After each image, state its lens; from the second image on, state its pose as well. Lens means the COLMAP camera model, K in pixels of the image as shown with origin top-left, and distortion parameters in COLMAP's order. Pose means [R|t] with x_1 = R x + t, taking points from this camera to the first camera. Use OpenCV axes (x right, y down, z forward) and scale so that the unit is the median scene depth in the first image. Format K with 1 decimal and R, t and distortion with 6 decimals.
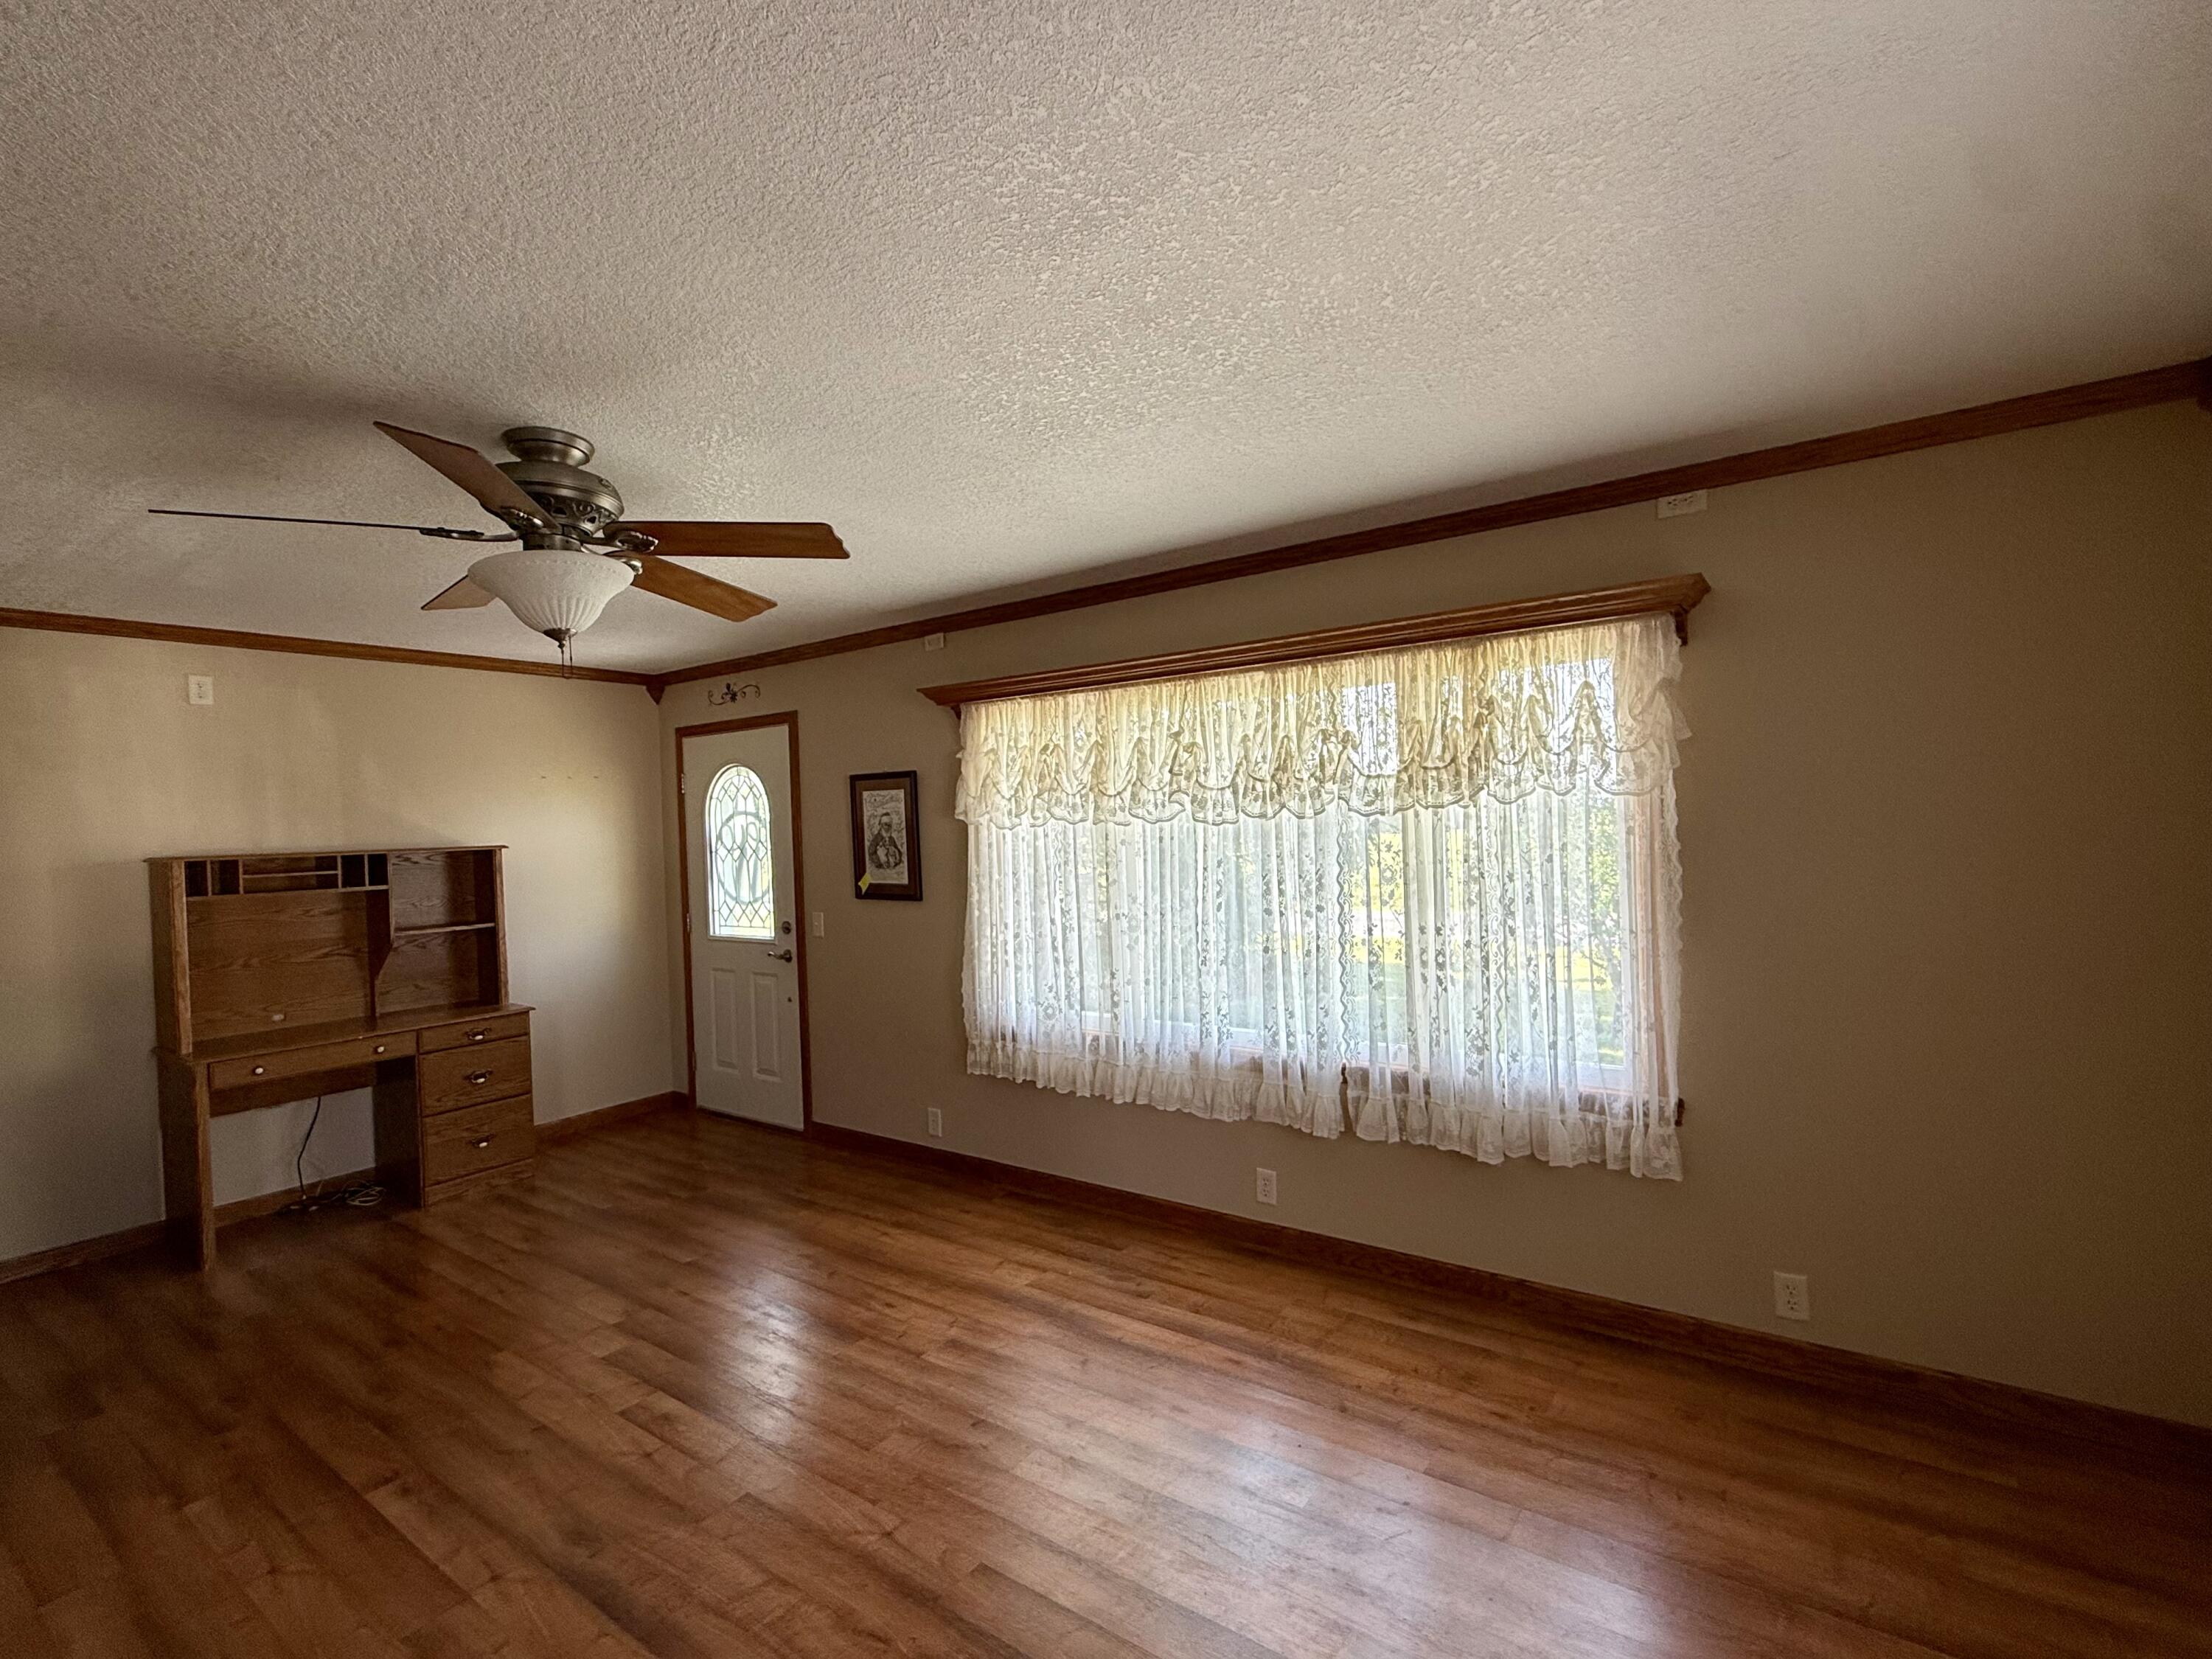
lens RADIAL K [[1013.6, 0, 1106.0], [0, 1013.6, 829.5], [0, 0, 1]] dist [-0.003718, -0.000551]
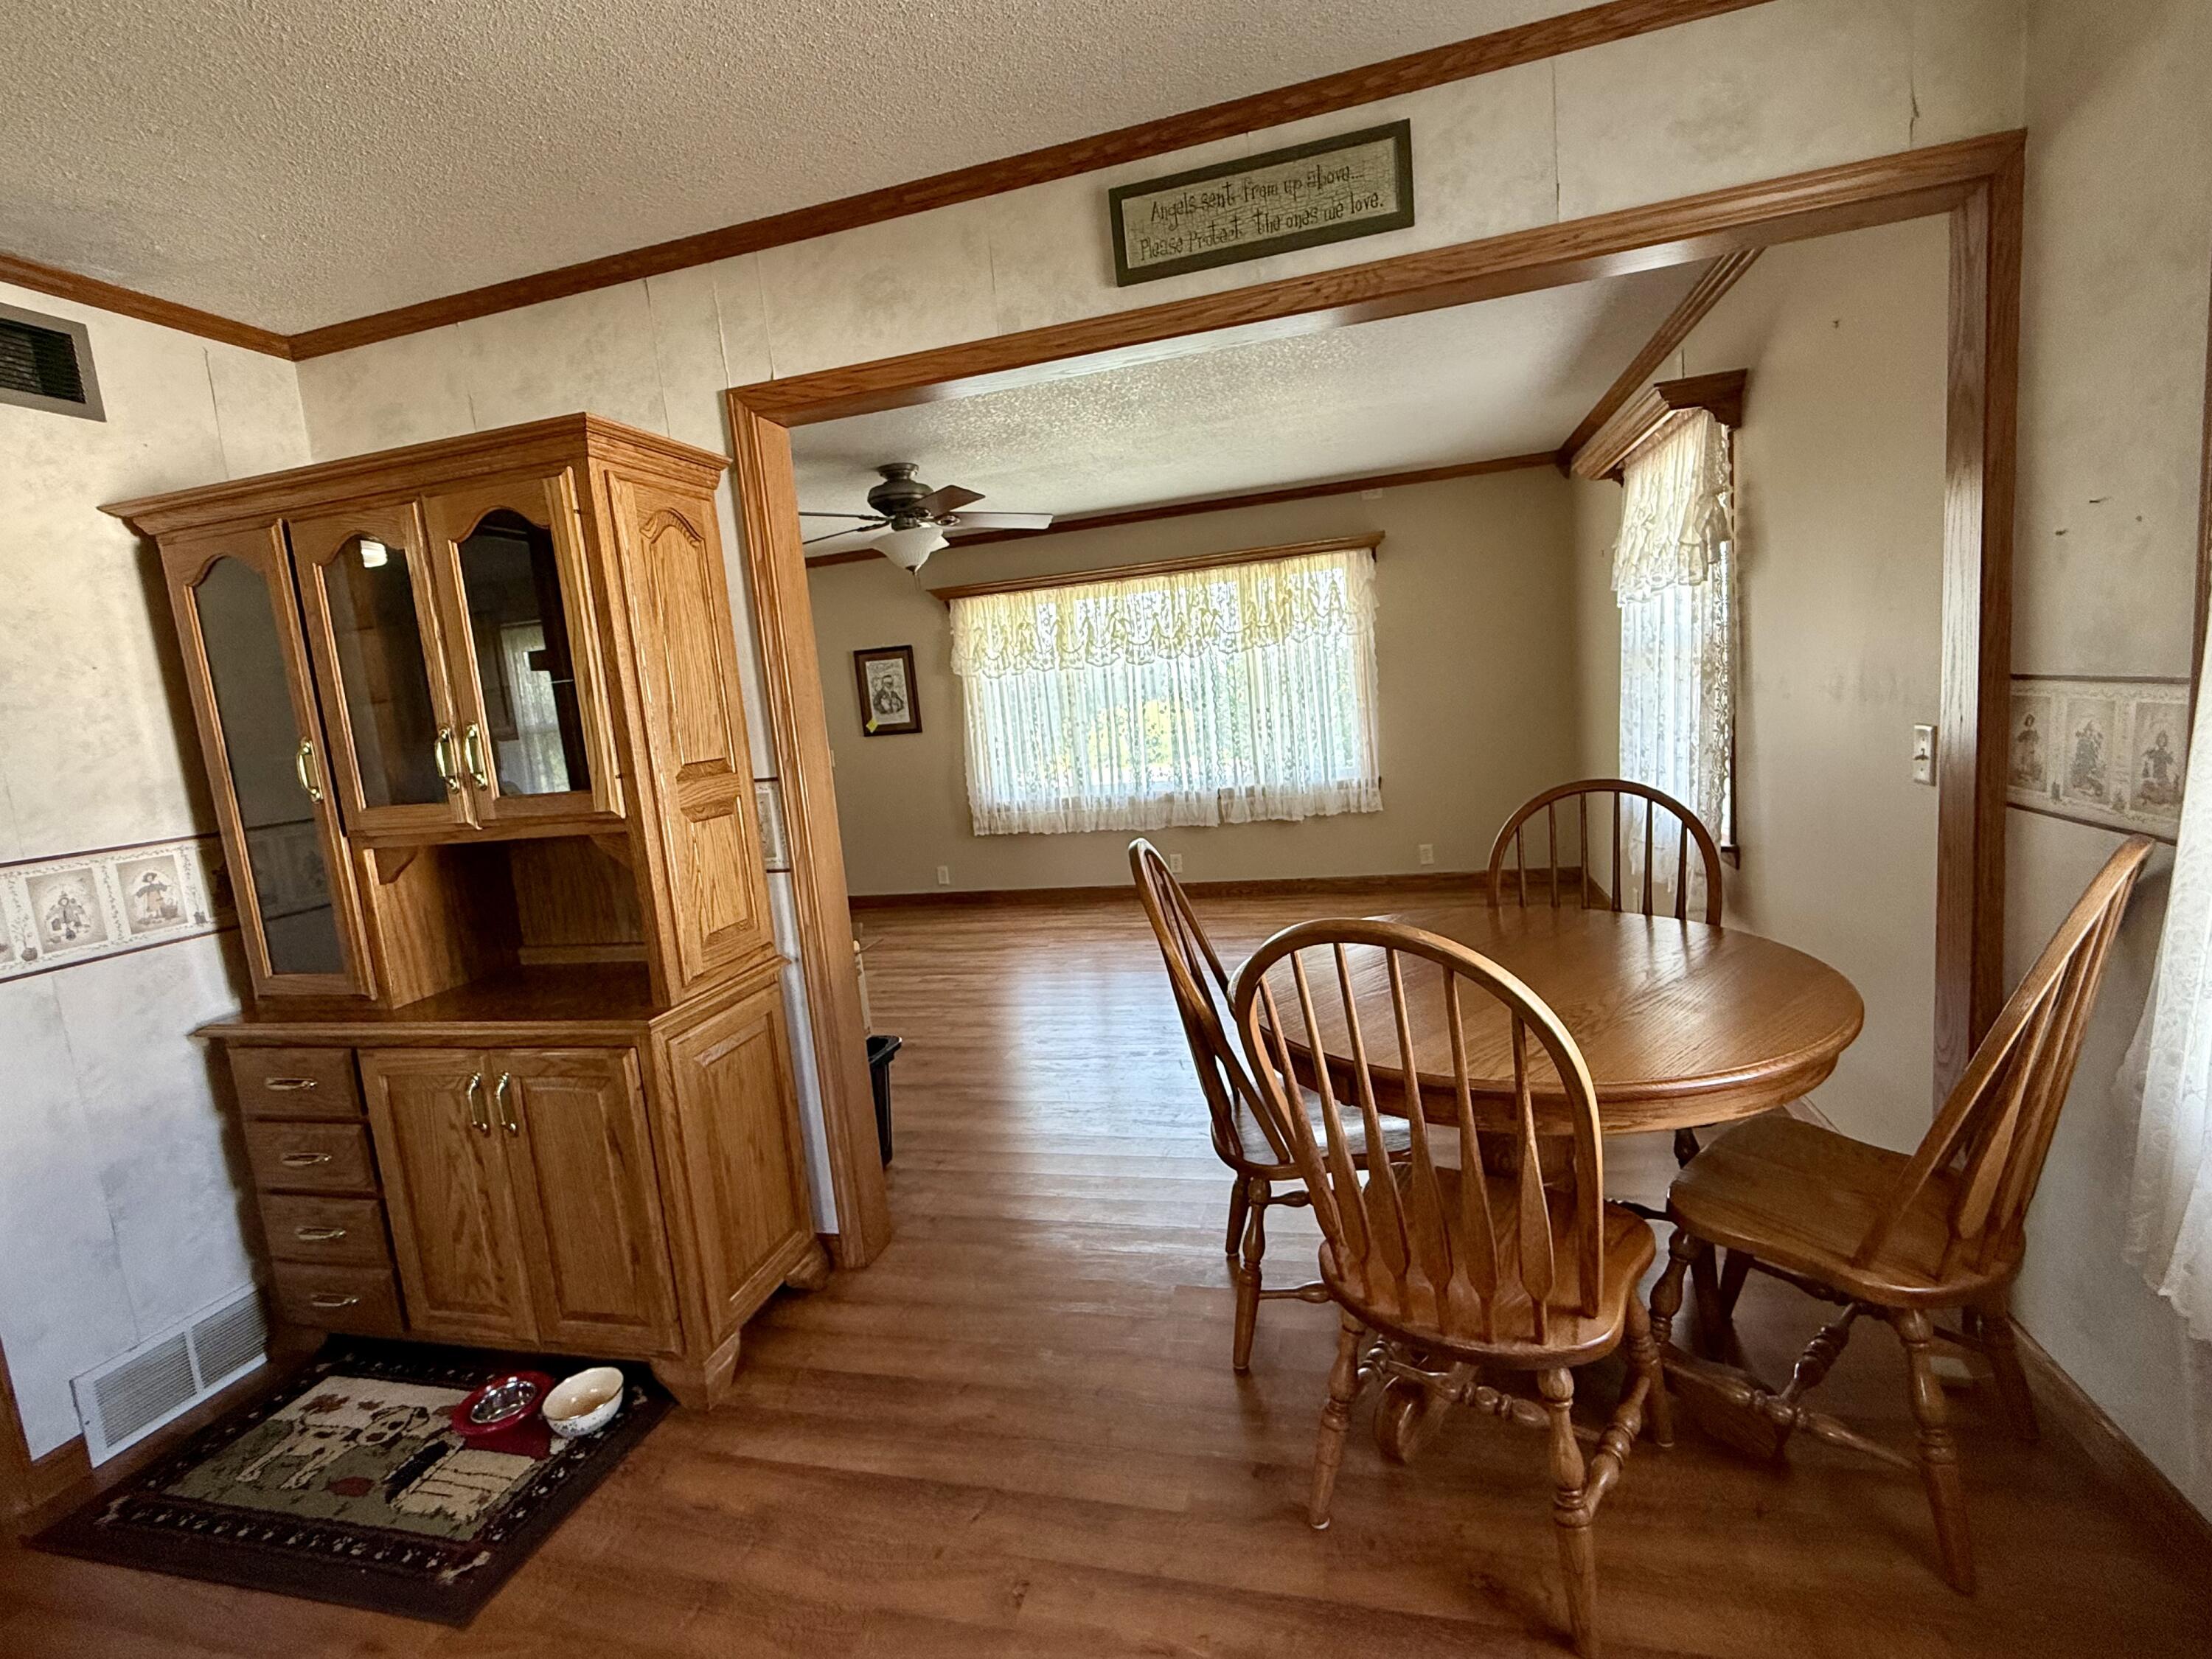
lens RADIAL K [[1013.6, 0, 1106.0], [0, 1013.6, 829.5], [0, 0, 1]] dist [-0.003718, -0.000551]
pose [[0.935446, -0.102036, 0.338422, -0.597565], [0.064585, 0.990651, 0.120163, 0.066298], [-0.347519, -0.090549, 0.933291, -0.683838]]
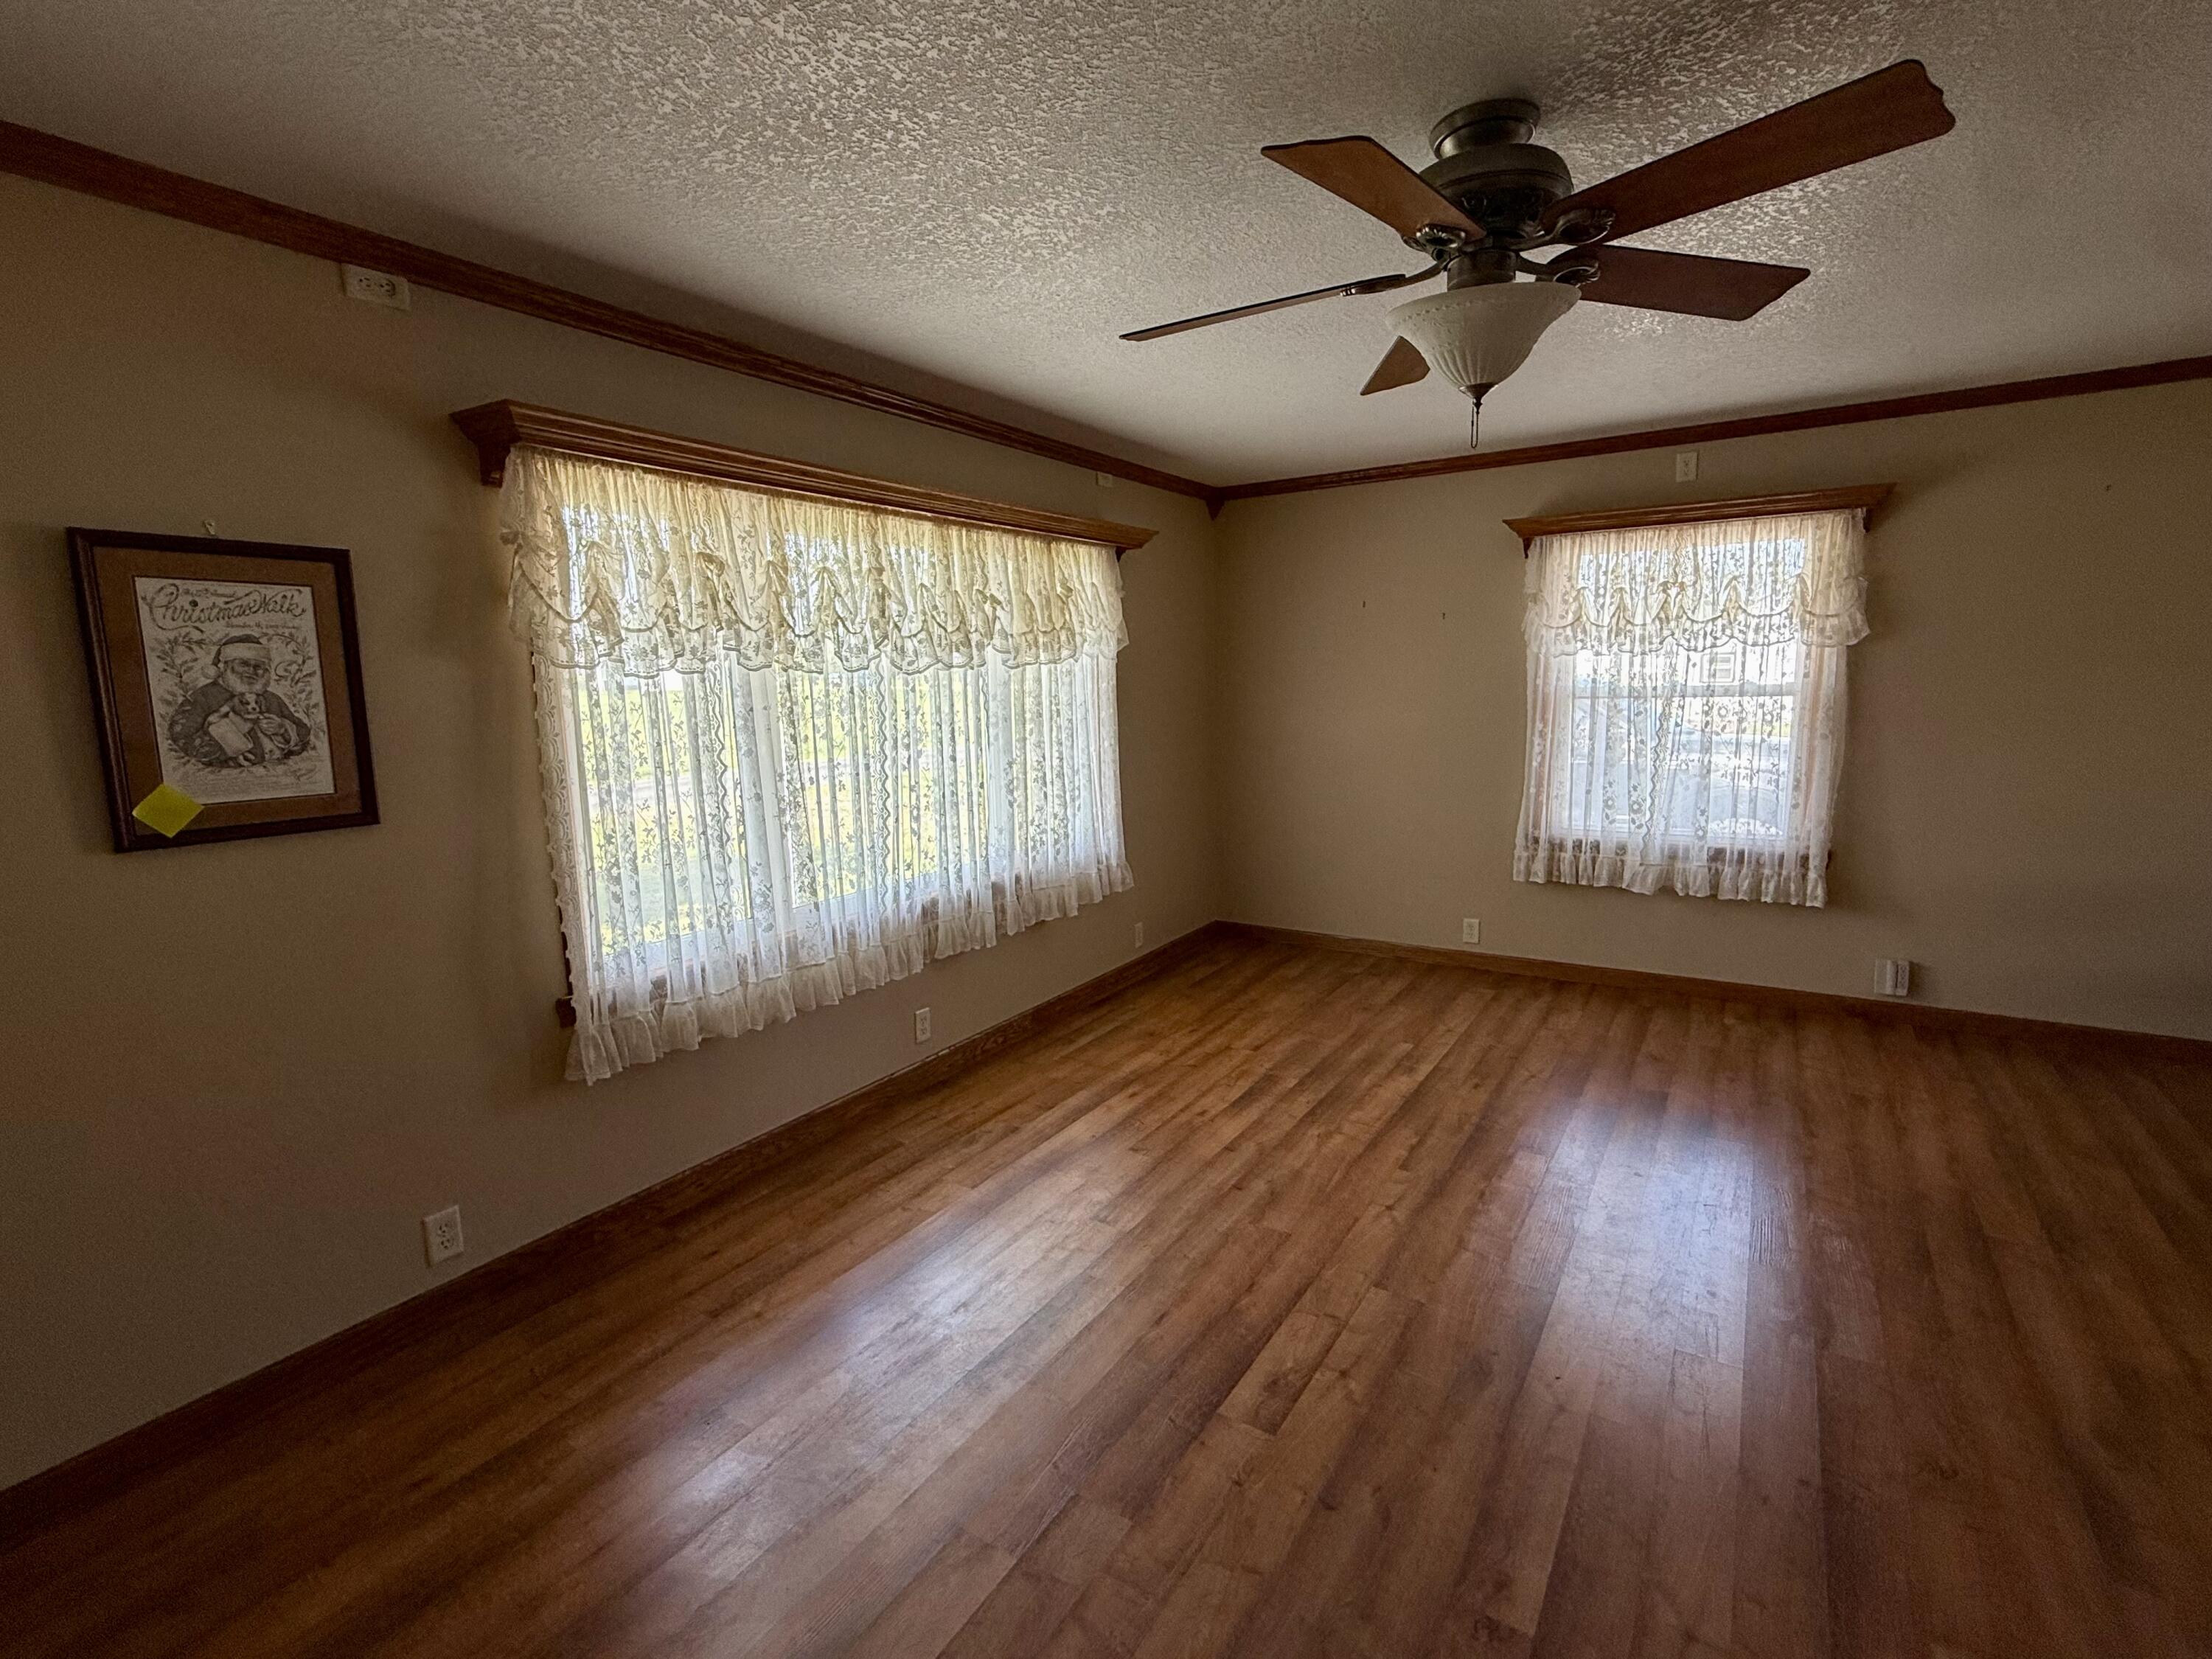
lens RADIAL K [[1028.9, 0, 1102.1], [0, 1028.9, 818.5], [0, 0, 1]] dist [0.013725, -0.000085]
pose [[-0.040209, -0.107936, 0.993344, -0.921113], [0.029143, 0.993599, 0.109143, 0.031205], [-0.998766, 0.033337, -0.036806, 0.884654]]
